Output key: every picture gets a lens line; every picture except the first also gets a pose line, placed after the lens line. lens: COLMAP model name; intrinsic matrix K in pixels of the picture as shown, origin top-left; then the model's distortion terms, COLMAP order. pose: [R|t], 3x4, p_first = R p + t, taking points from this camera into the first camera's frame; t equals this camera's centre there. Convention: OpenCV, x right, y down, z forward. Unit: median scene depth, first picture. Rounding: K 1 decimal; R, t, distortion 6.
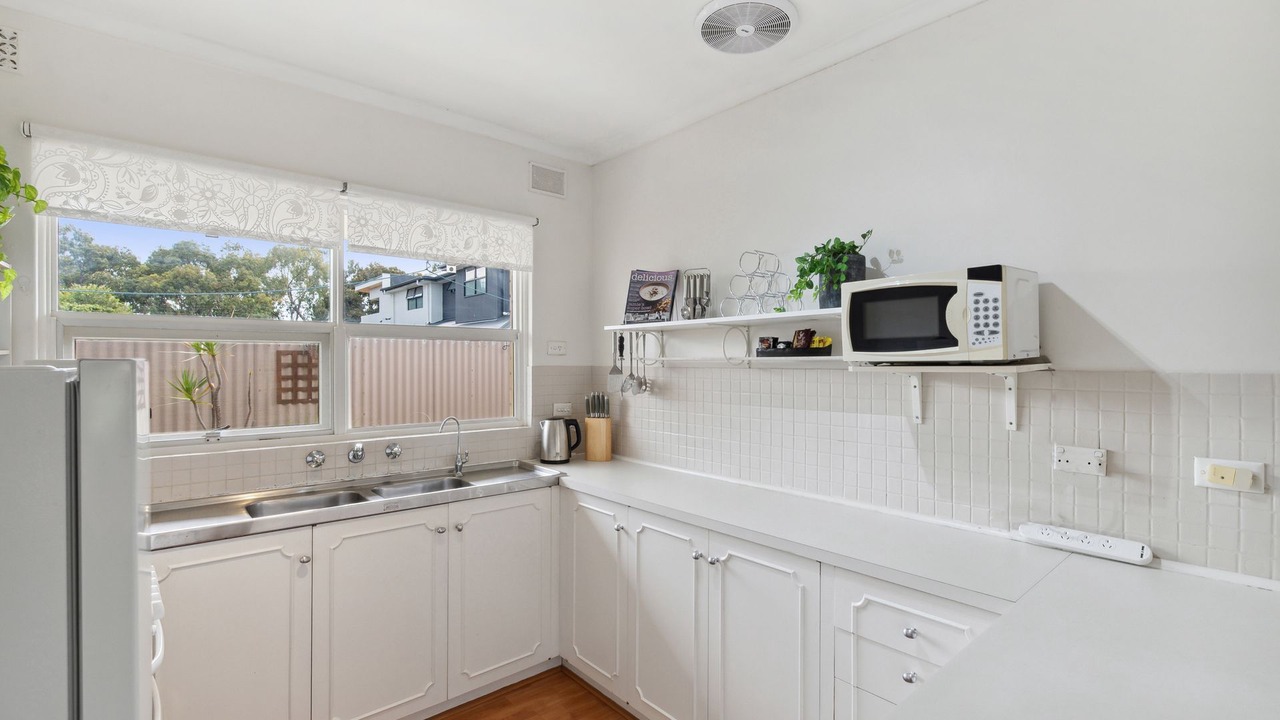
lens RADIAL K [[572.0, 0, 637.0], [0, 572.0, 365.1], [0, 0, 1]] dist [0.001262, 0.000260]
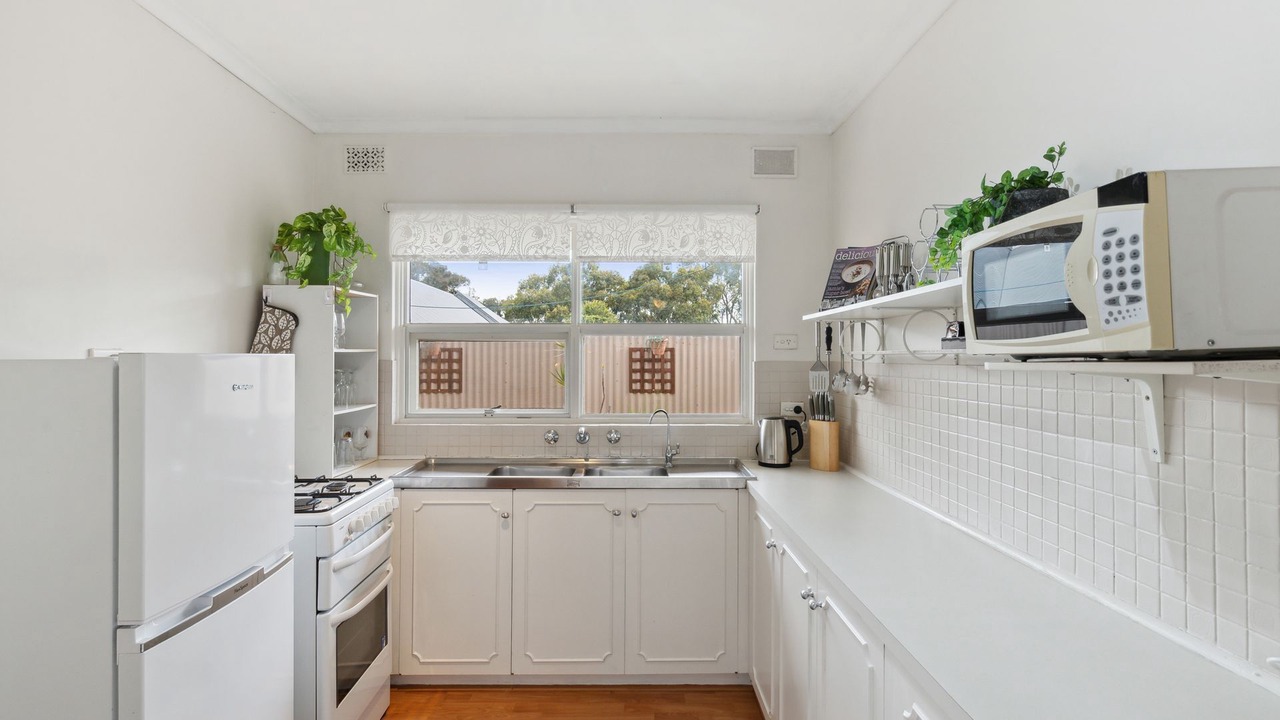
lens RADIAL K [[584.2, 0, 639.6], [0, 584.2, 354.4], [0, 0, 1]] dist [0.000223, 0.000089]
pose [[0.768976, -0.003487, -0.639269, 0.323509], [-0.003802, 0.999942, -0.010028, 0.001050], [0.639267, 0.010141, 0.768918, 0.147714]]
